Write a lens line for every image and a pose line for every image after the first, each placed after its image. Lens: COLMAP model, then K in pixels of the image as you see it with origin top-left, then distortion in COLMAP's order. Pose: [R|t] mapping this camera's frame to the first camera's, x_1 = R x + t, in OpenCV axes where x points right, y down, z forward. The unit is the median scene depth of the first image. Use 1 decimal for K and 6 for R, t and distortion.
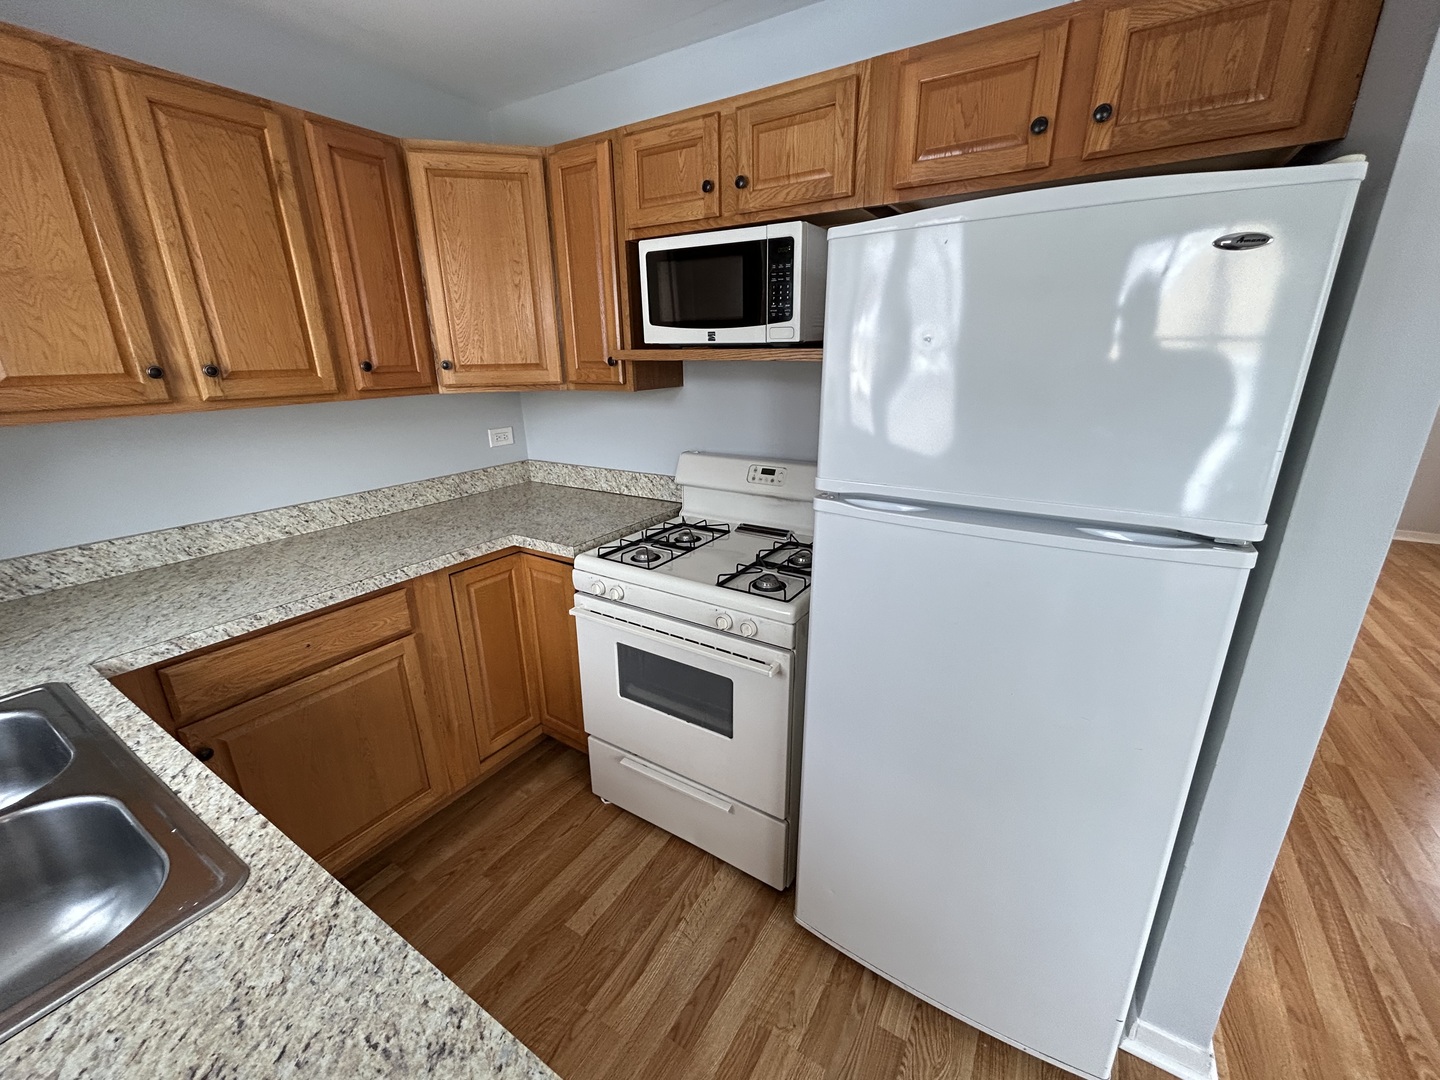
lens RADIAL K [[581.6, 0, 718.3], [0, 581.6, 538.8], [0, 0, 1]] dist [-0.001786, 0.000296]
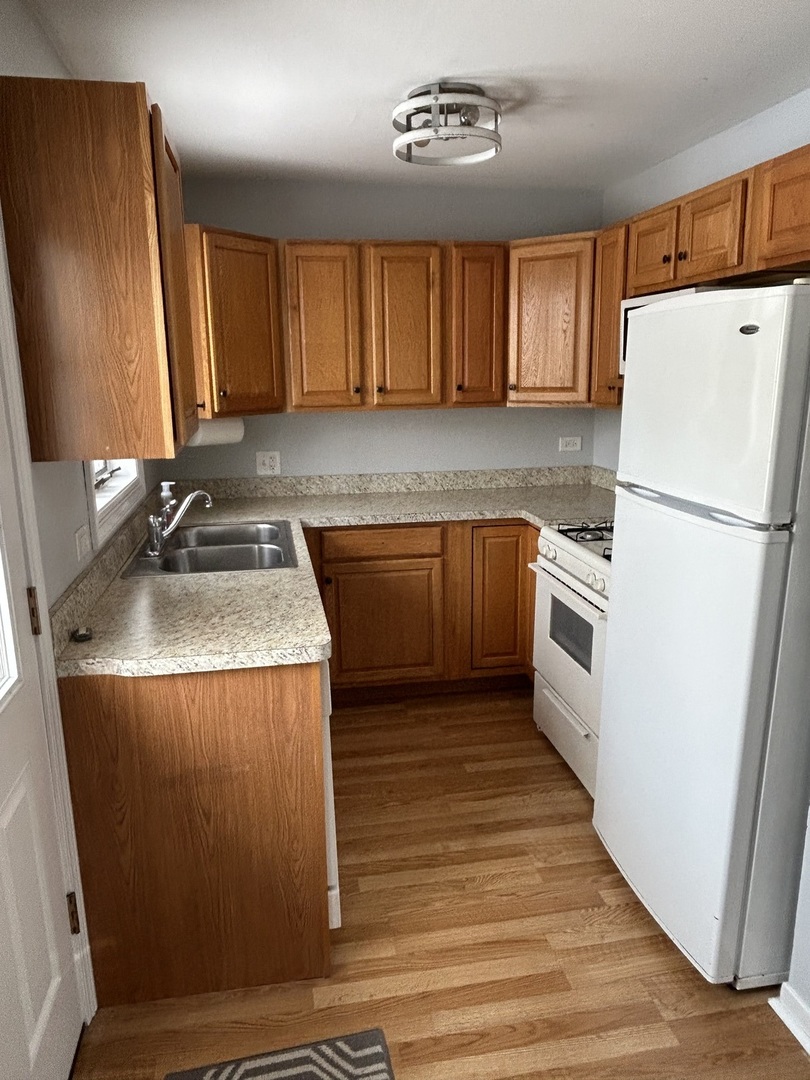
lens RADIAL K [[756.4, 0, 406.8], [0, 756.4, 540.1], [0, 0, 1]] dist [0.009702, -0.000126]
pose [[0.677882, 0.164263, -0.716585, 0.865512], [-0.217885, 0.975816, 0.017570, 0.104404], [0.702141, 0.144223, 0.697279, -0.485043]]
